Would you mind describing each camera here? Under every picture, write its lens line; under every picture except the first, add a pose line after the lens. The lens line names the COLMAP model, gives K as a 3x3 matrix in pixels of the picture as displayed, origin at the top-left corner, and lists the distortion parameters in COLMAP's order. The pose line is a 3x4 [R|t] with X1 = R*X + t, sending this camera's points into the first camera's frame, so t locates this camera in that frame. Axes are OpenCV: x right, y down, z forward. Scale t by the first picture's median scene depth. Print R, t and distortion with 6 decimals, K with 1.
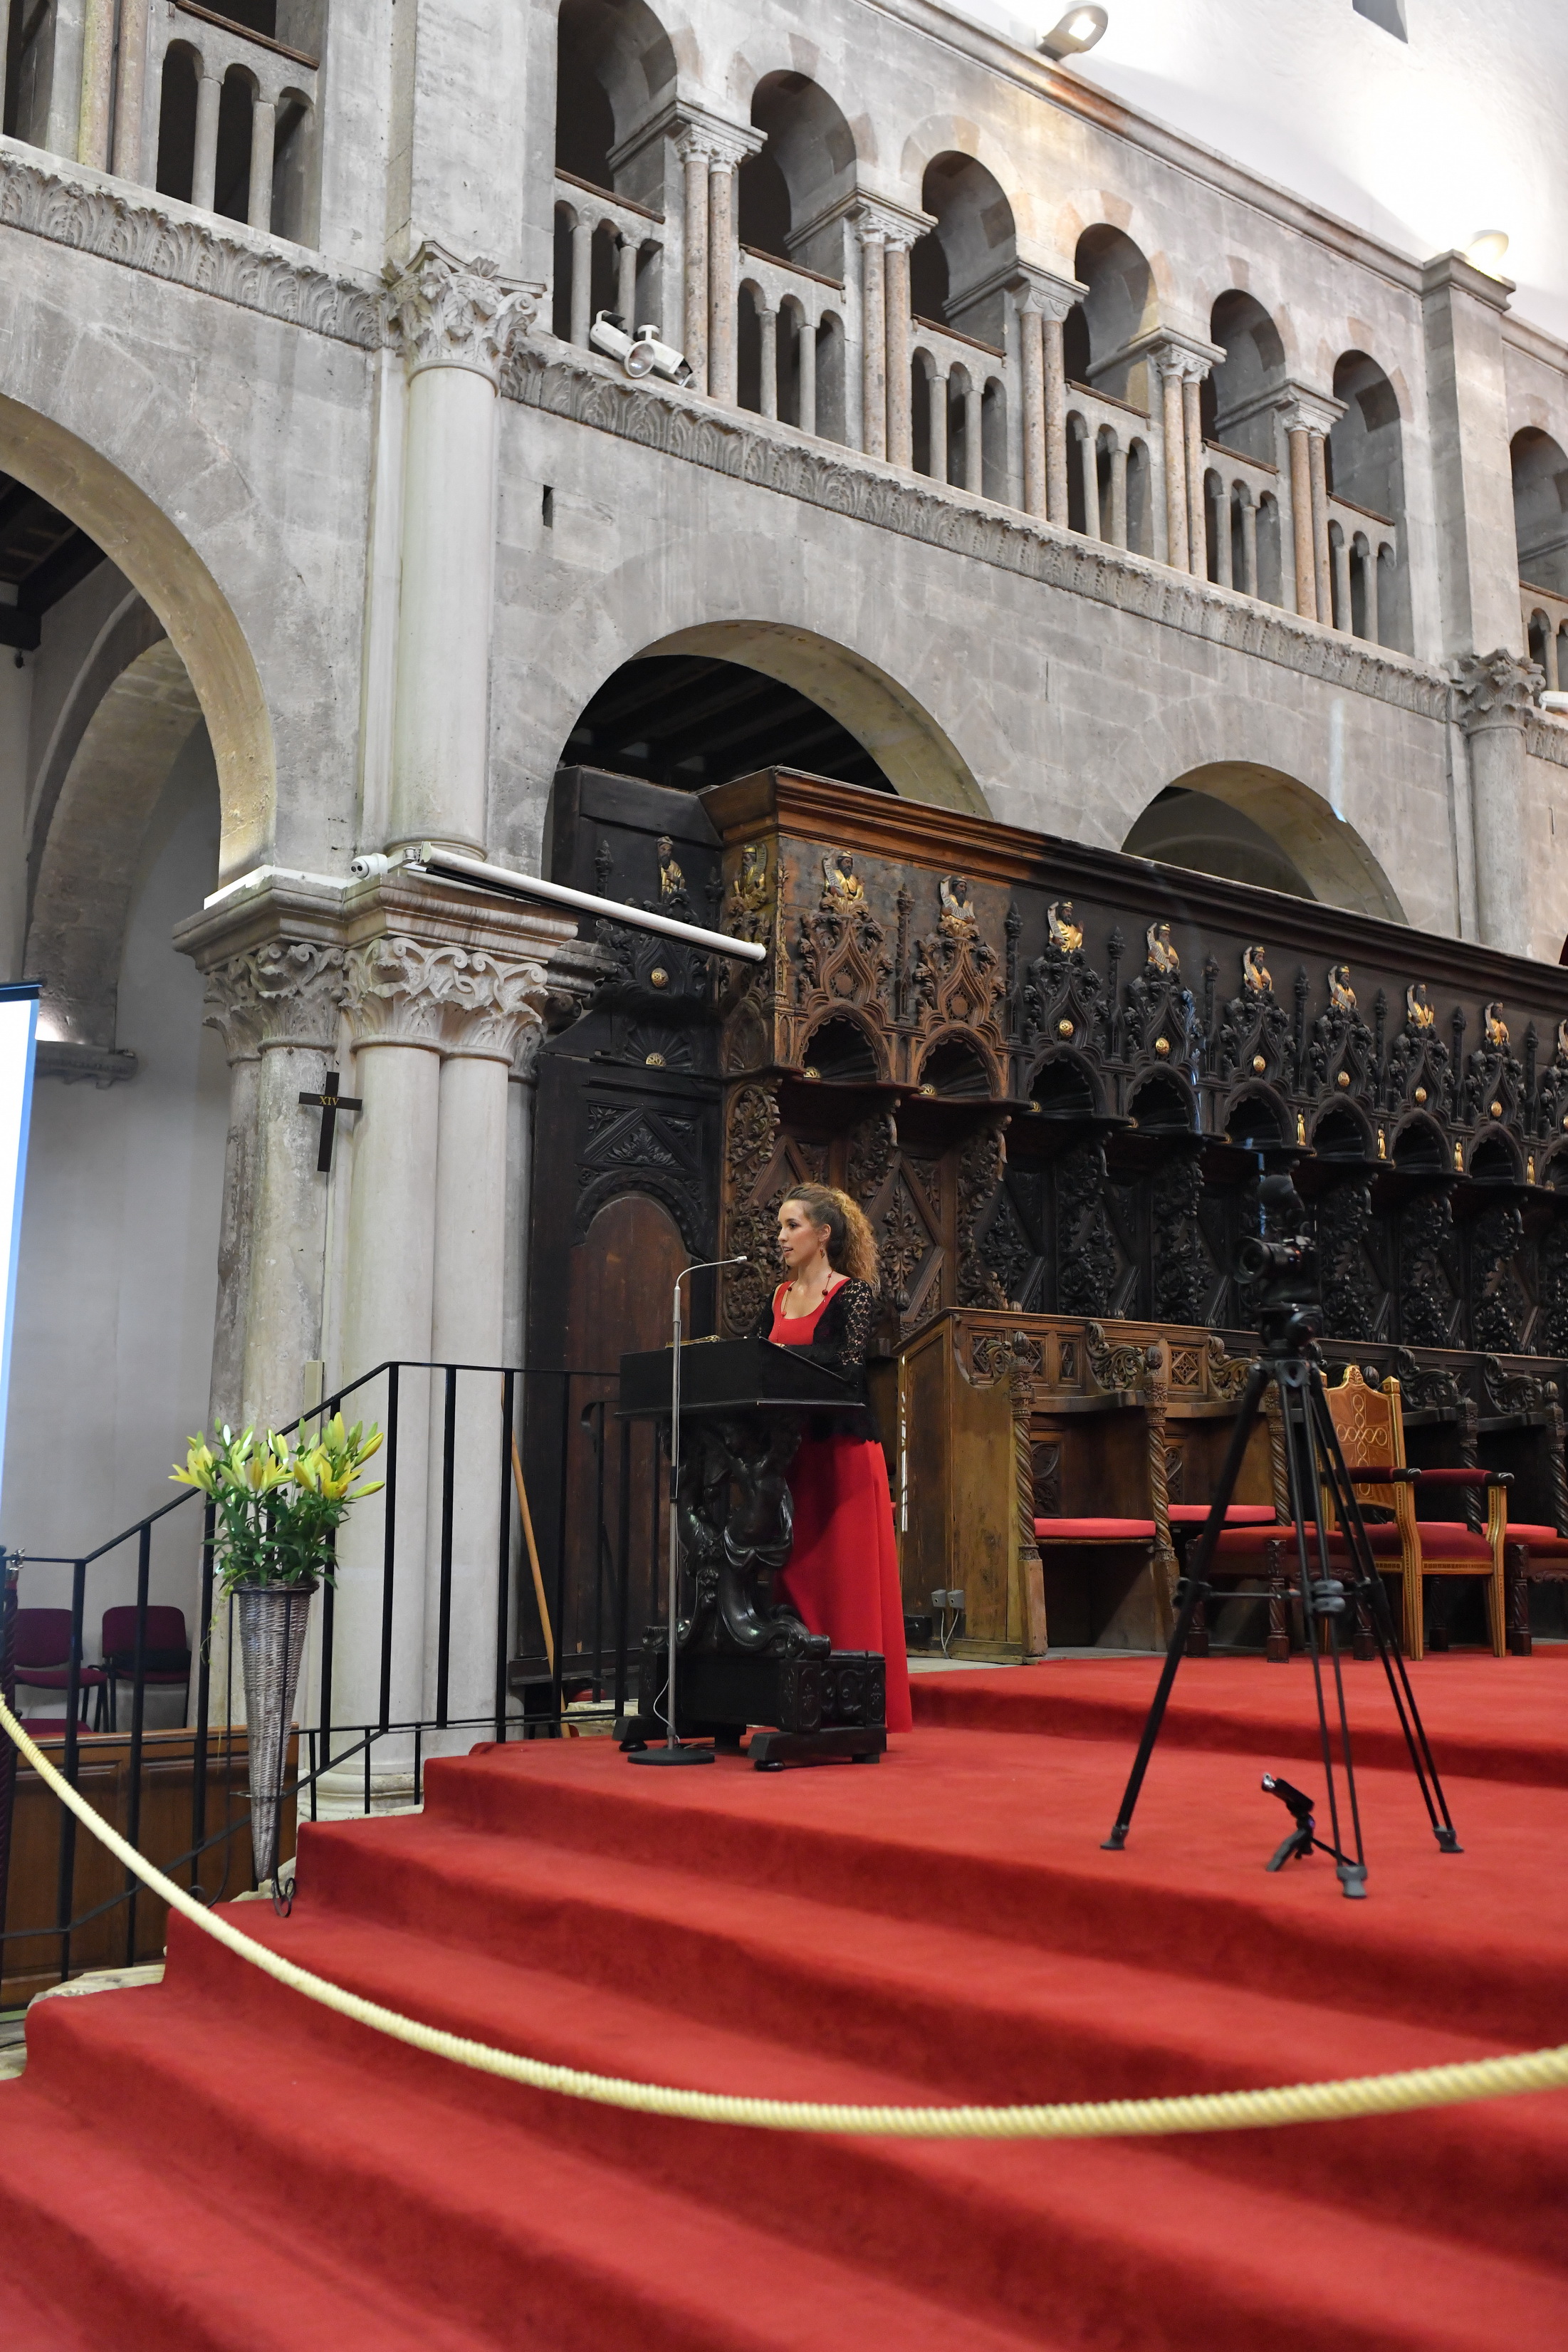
lens RADIAL K [[2228.4, 0, 792.4], [0, 2228.4, 1164.5], [0, 0, 1]] dist [-0.028795, 0.000000]
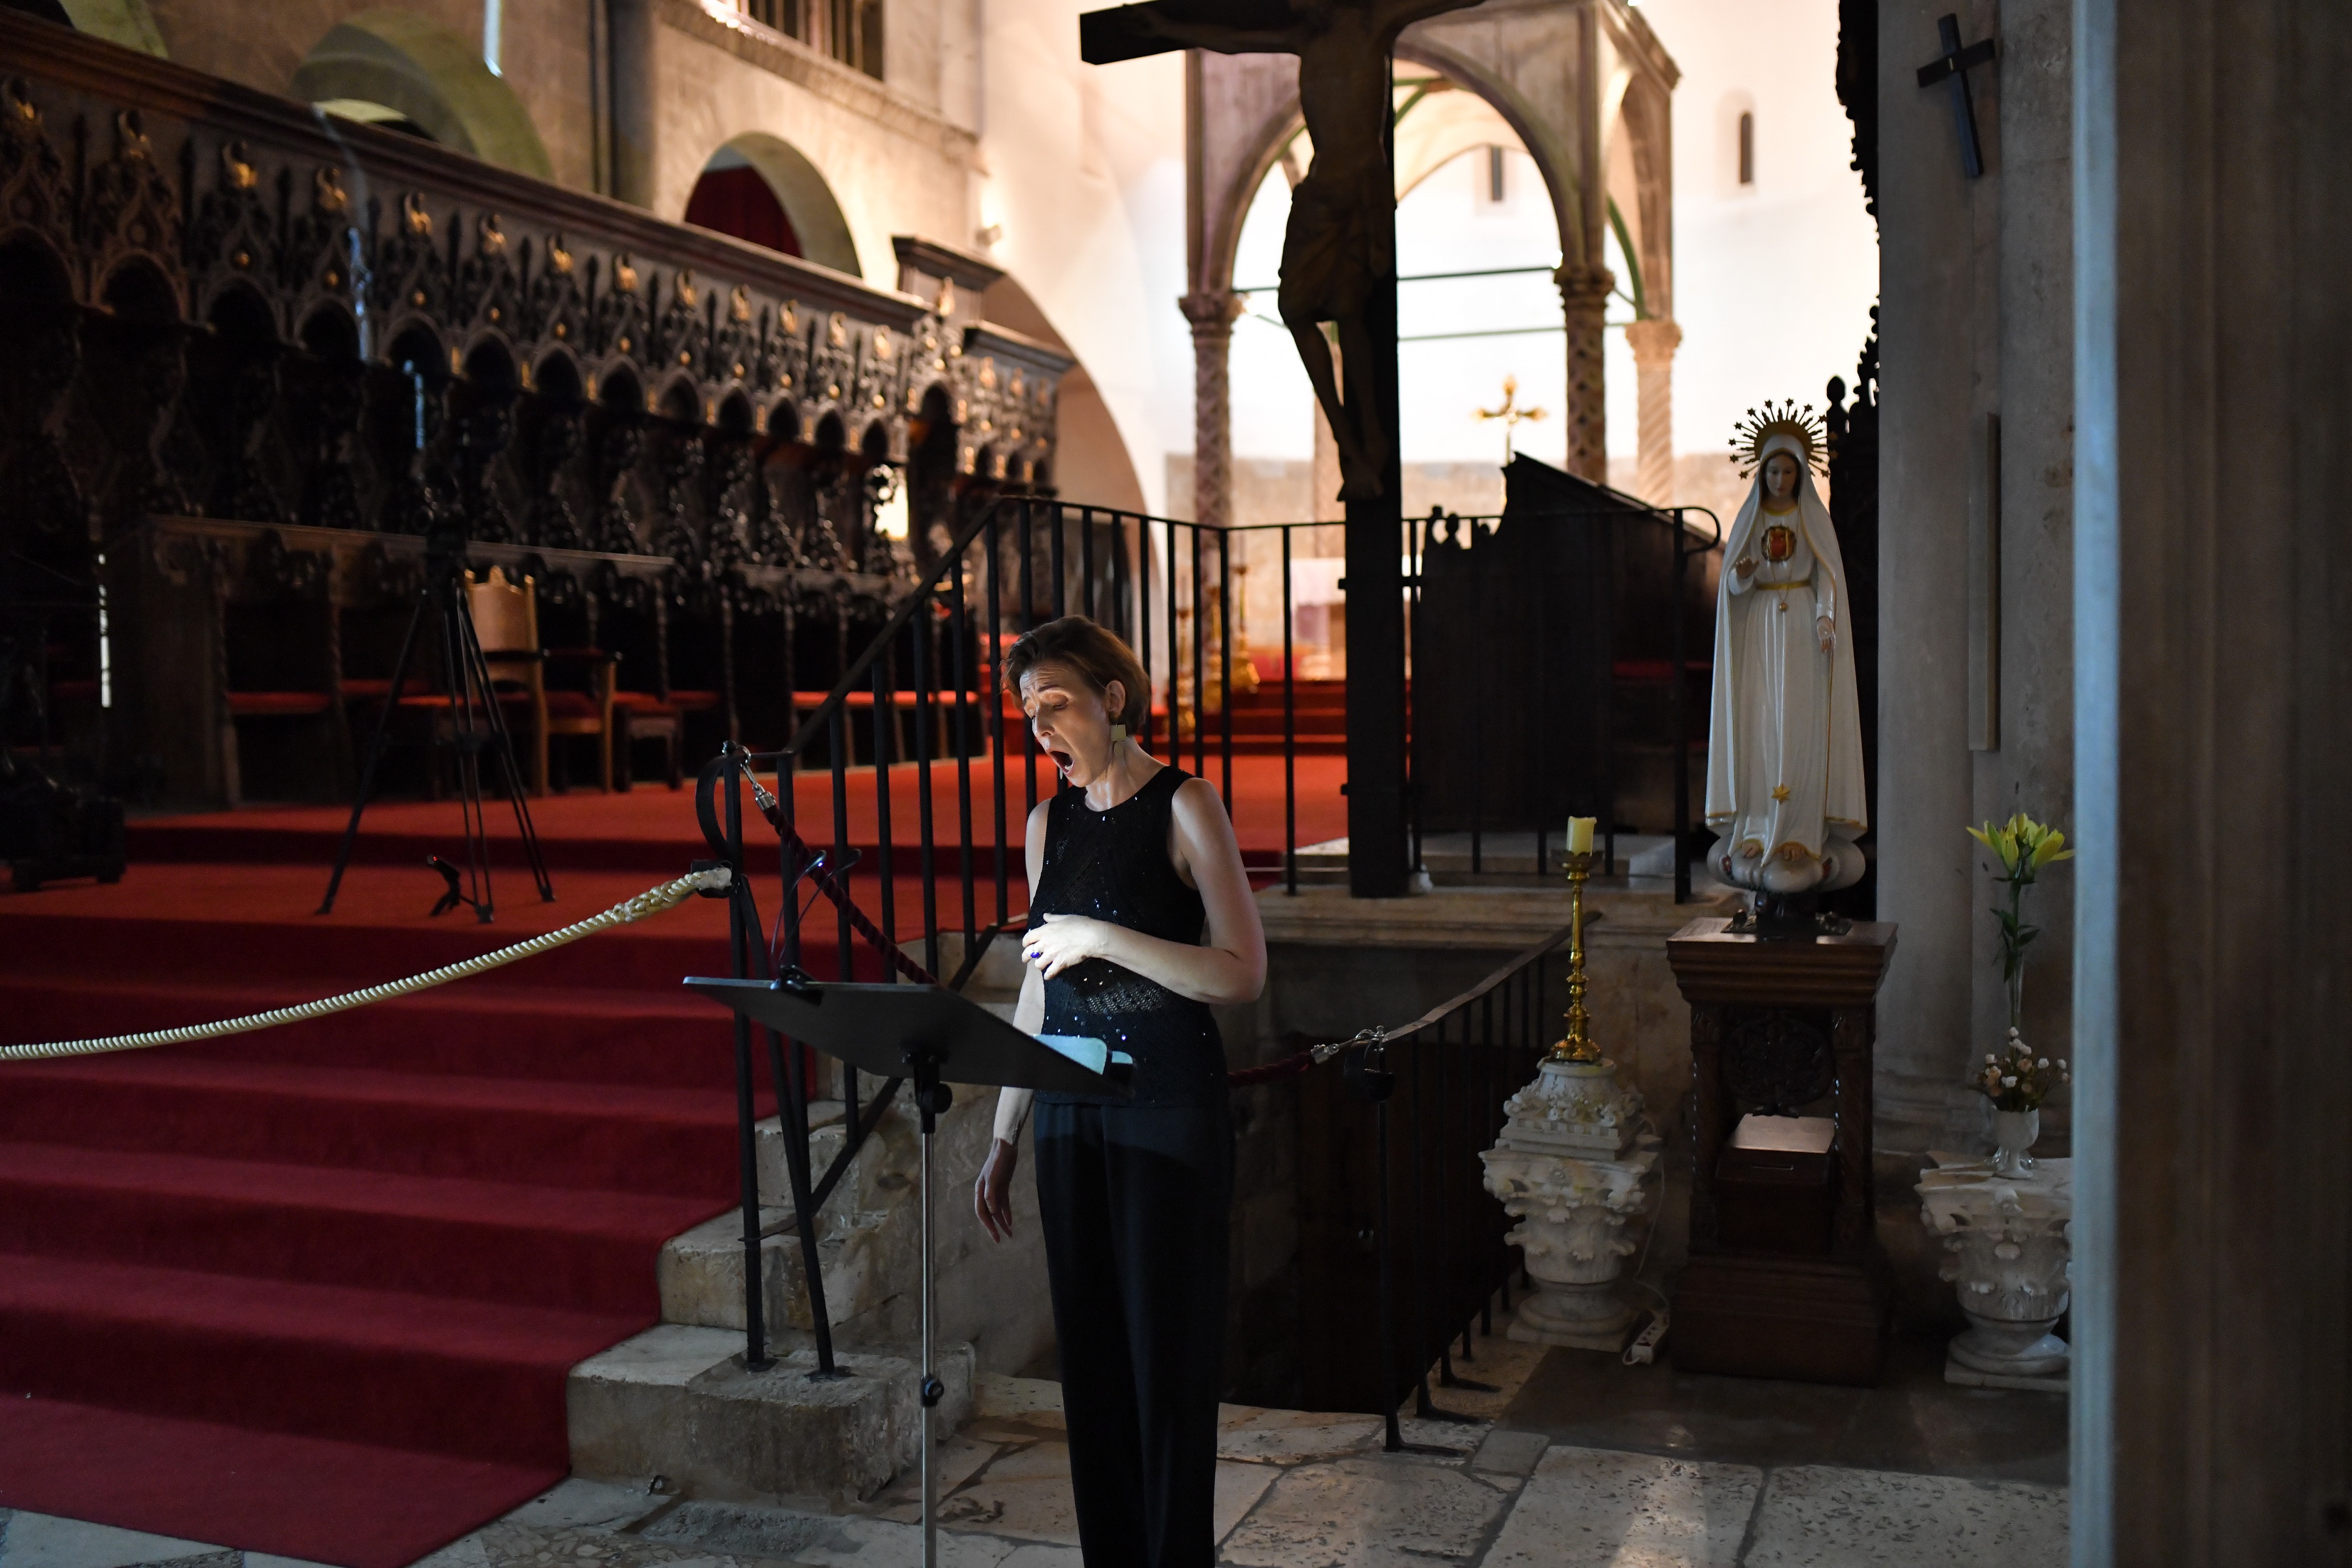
lens RADIAL K [[2228.4, 0, 1187.6], [0, 2228.4, 782.3], [0, 0, 1]] dist [-0.028795, 0.000000]
pose [[0.856499, -0.036819, 0.514834, -0.053233], [-0.067328, 0.980960, 0.182164, -0.039479], [-0.511739, -0.190686, 0.837712, -0.230602]]
